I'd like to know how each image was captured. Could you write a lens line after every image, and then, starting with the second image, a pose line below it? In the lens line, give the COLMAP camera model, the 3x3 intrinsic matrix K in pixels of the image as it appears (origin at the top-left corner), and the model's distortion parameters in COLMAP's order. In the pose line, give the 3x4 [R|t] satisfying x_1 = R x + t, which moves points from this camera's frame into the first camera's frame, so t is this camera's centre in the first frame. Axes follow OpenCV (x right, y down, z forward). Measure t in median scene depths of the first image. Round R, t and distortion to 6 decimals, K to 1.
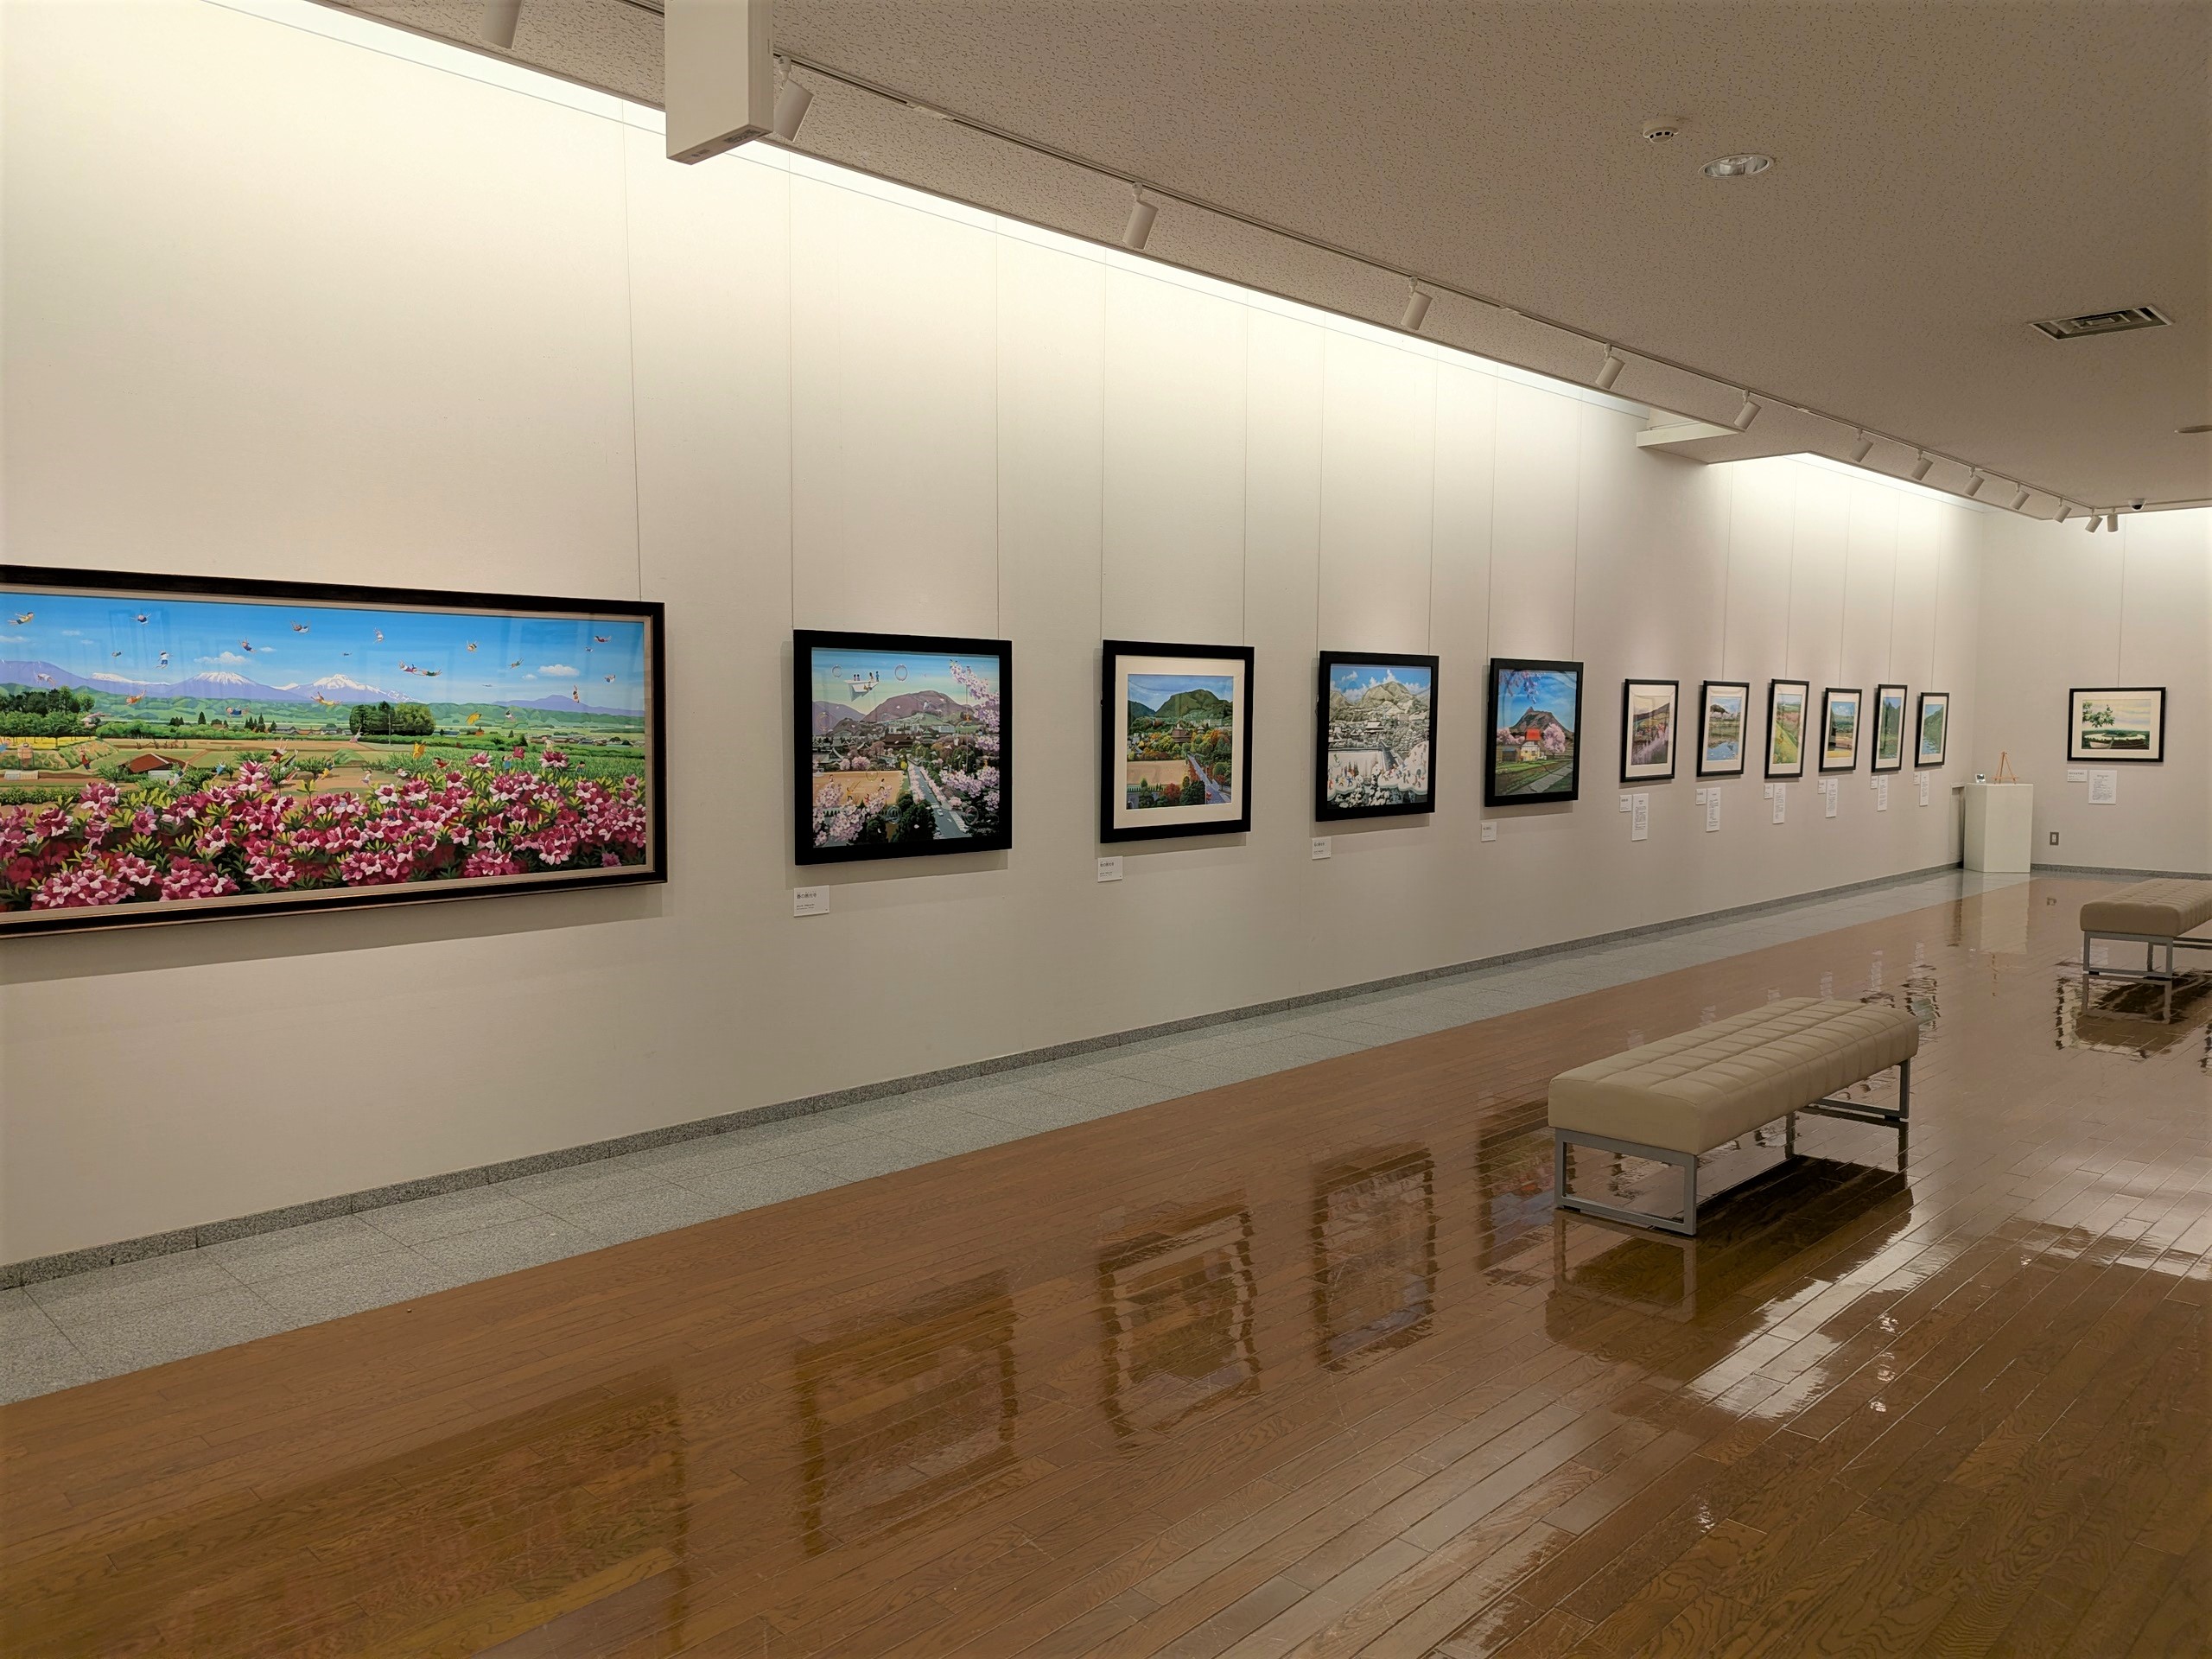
lens RADIAL K [[1552.1, 0, 1103.5], [0, 1552.1, 834.3], [0, 0, 1]] dist [0.033692, -0.017721]
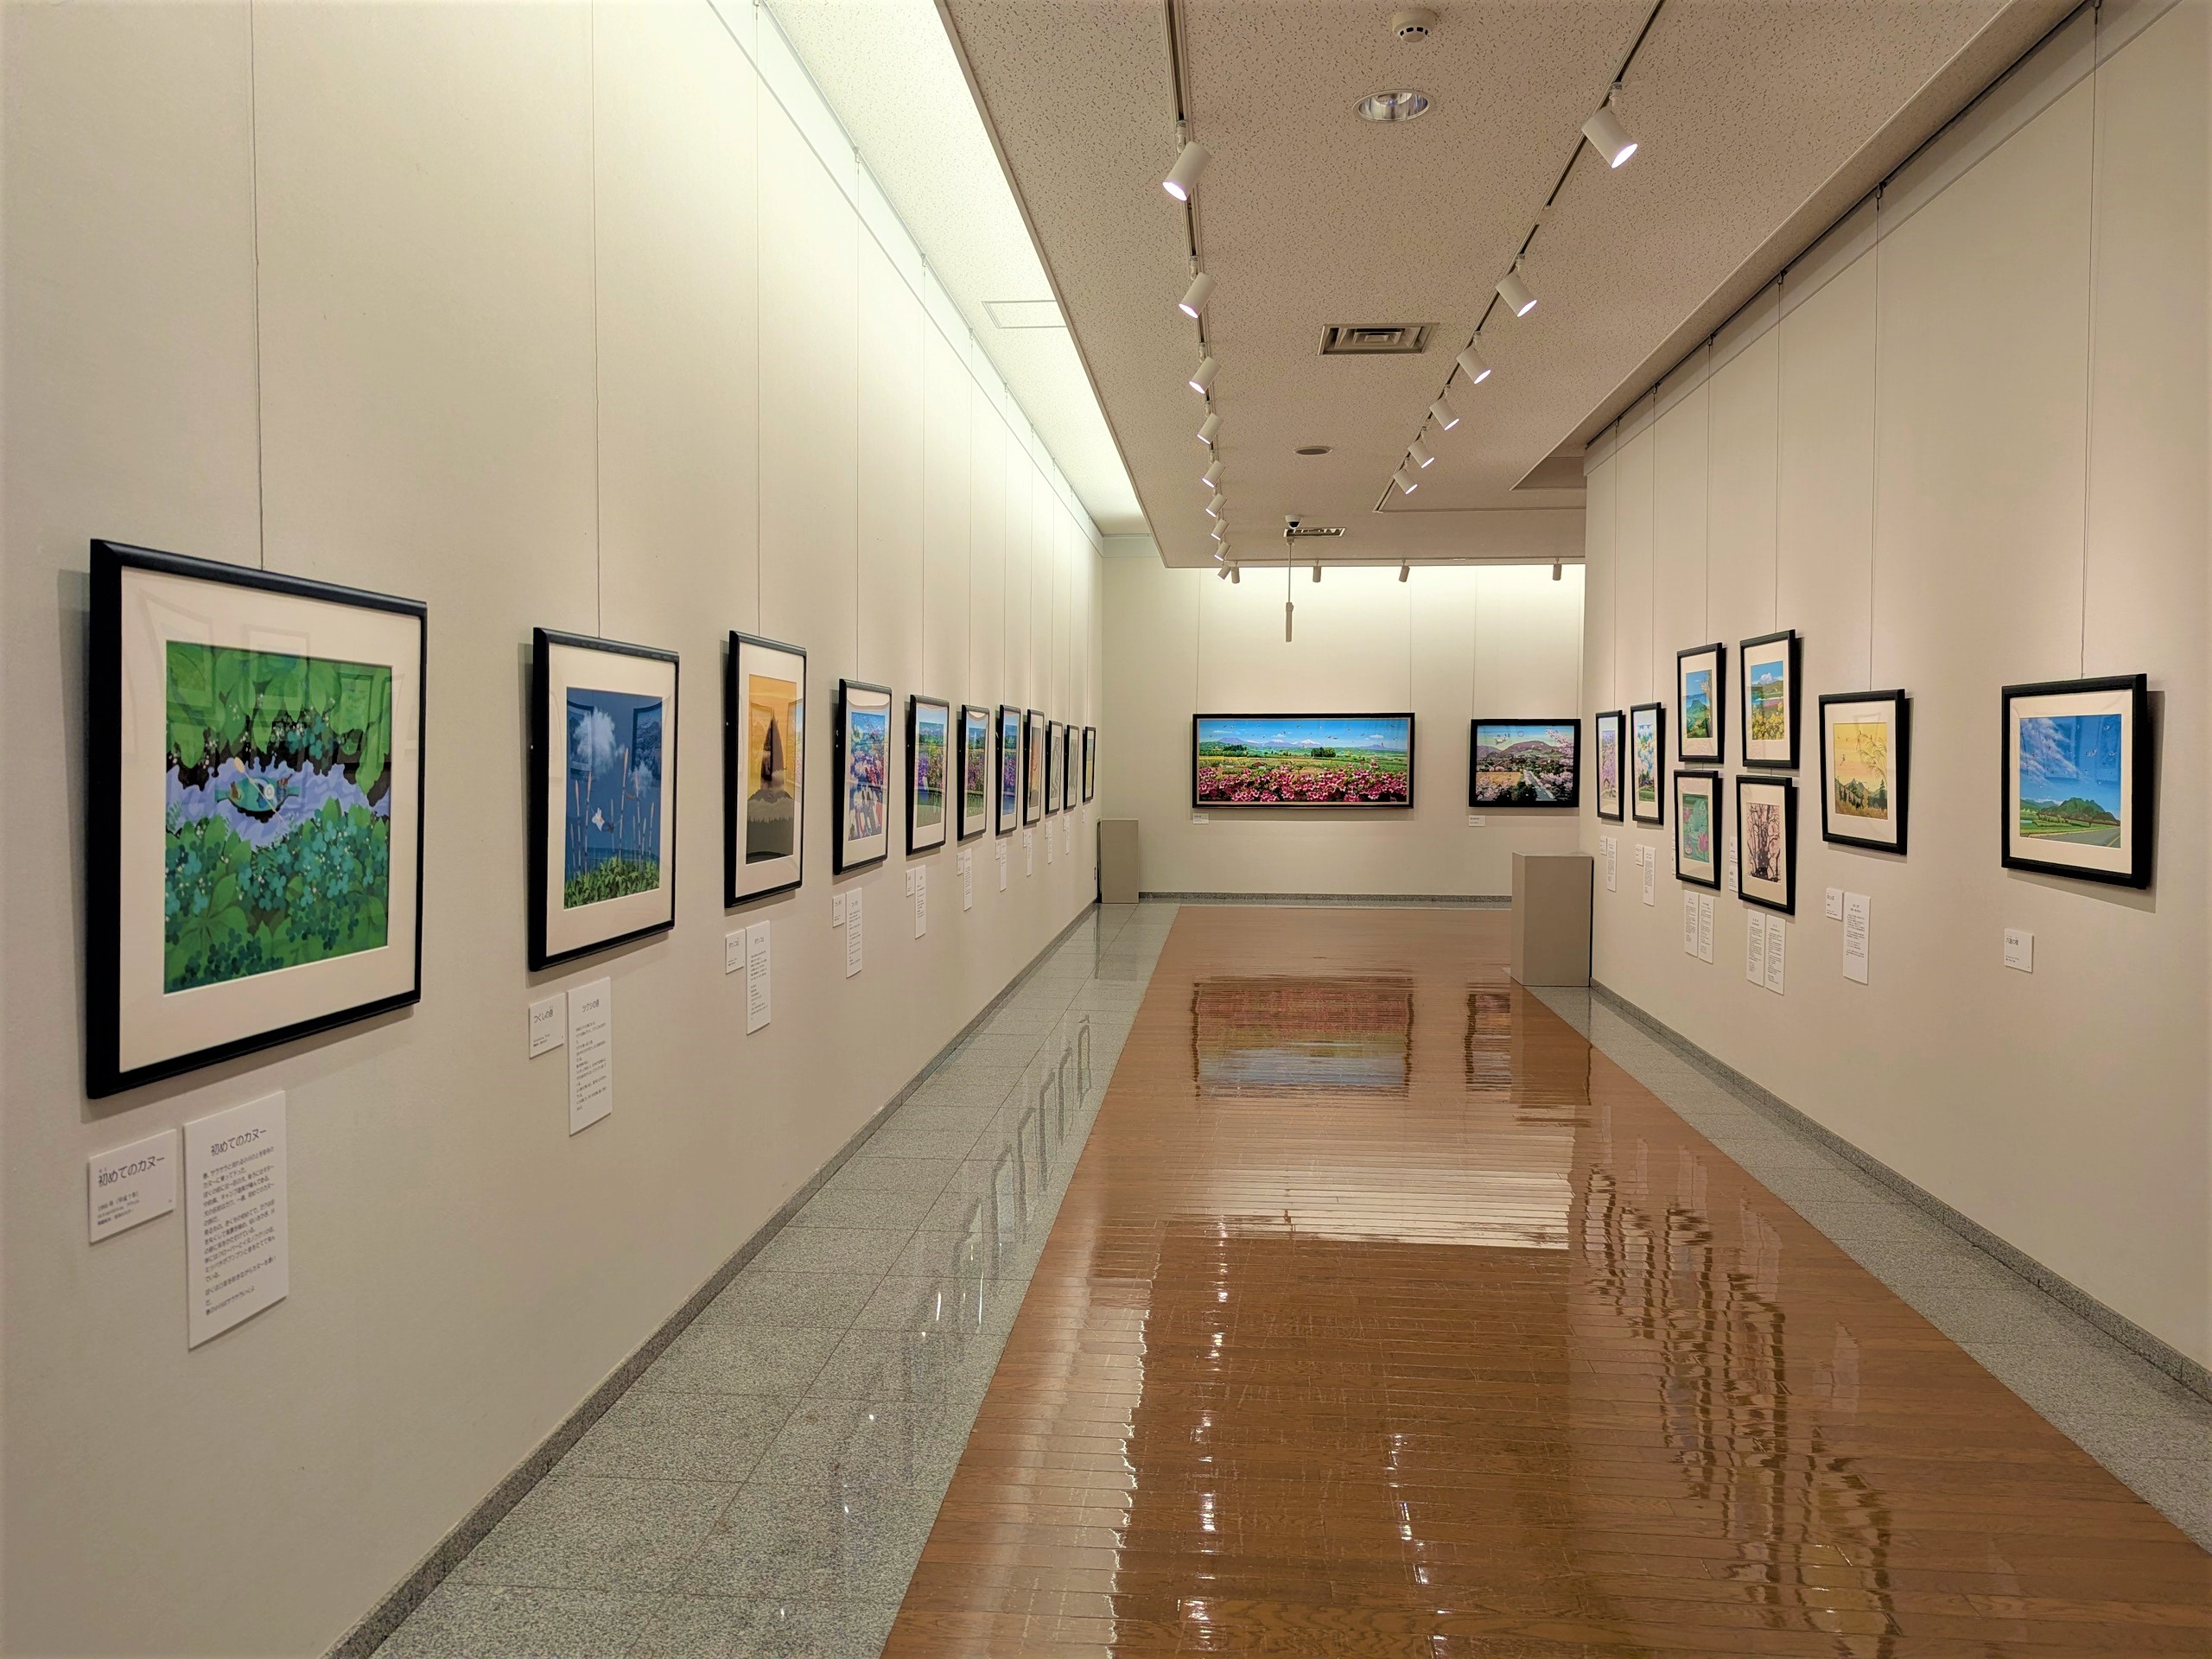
lens RADIAL K [[1552.1, 0, 1106.2], [0, 1552.1, 824.8], [0, 0, 1]] dist [0.033692, -0.017721]
pose [[0.639843, 0.026615, -0.768045, 1.495690], [-0.058621, 0.998179, -0.014247, 0.129076], [0.766267, 0.054140, 0.640238, -1.222576]]
